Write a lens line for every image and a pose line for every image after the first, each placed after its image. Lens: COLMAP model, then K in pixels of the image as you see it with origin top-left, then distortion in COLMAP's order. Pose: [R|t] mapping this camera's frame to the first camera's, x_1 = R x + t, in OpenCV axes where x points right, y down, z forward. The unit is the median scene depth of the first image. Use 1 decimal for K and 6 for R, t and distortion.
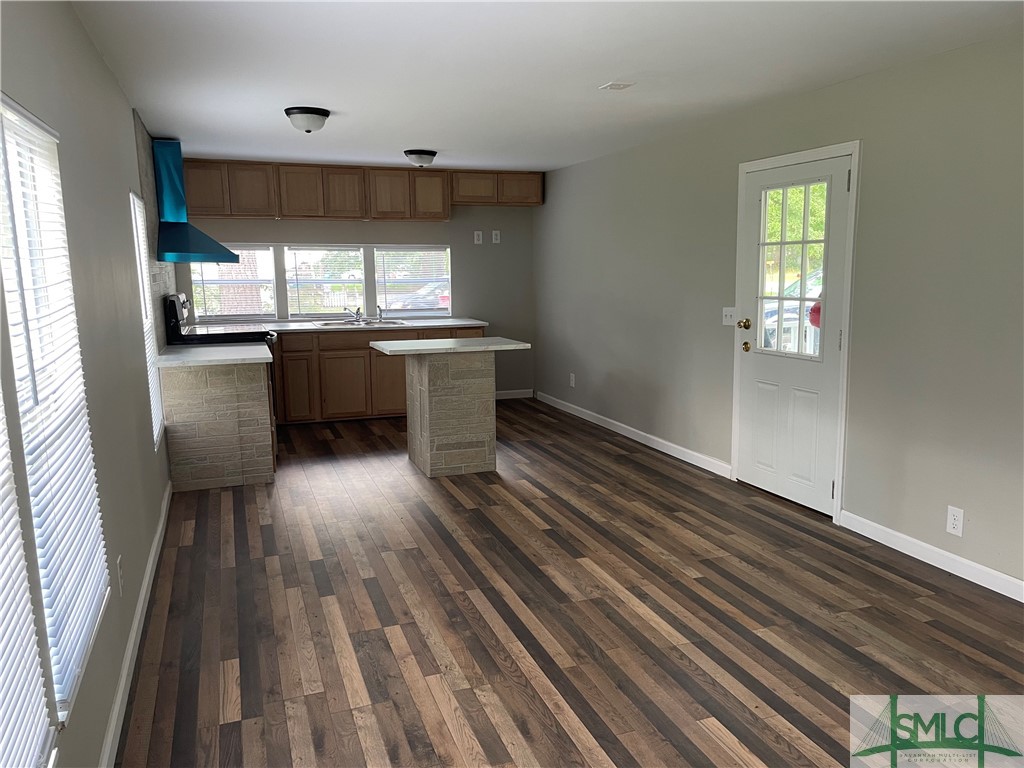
lens RADIAL K [[779.8, 0, 510.3], [0, 779.8, 385.6], [0, 0, 1]] dist [0.059326, -0.027599]
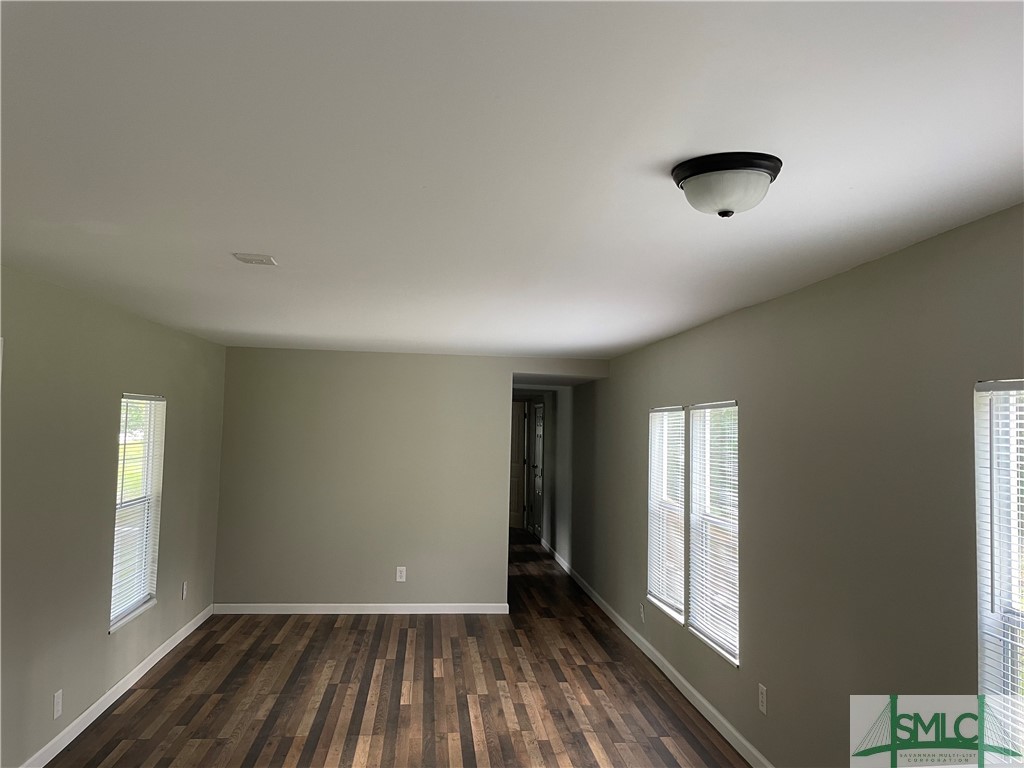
lens RADIAL K [[779.8, 0, 509.7], [0, 779.8, 384.2], [0, 0, 1]] dist [0.059326, -0.027599]
pose [[-0.970555, 0.008689, 0.240721, -0.282200], [0.033801, 0.994374, 0.100389, -0.321947], [-0.238494, 0.105570, -0.965389, 1.670832]]
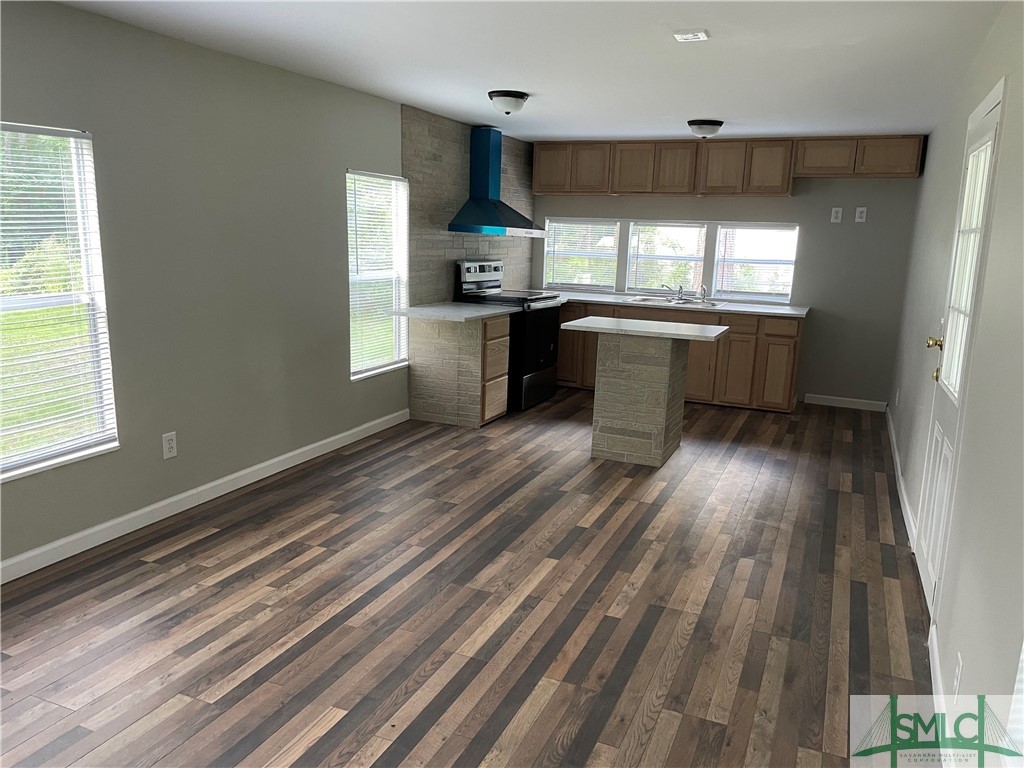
lens RADIAL K [[779.8, 0, 504.9], [0, 779.8, 381.0], [0, 0, 1]] dist [0.059326, -0.027599]
pose [[0.722453, 0.161083, -0.672394, 0.615387], [-0.146150, 0.986087, 0.079203, -0.052326], [0.675797, 0.041050, 0.735944, 0.253888]]
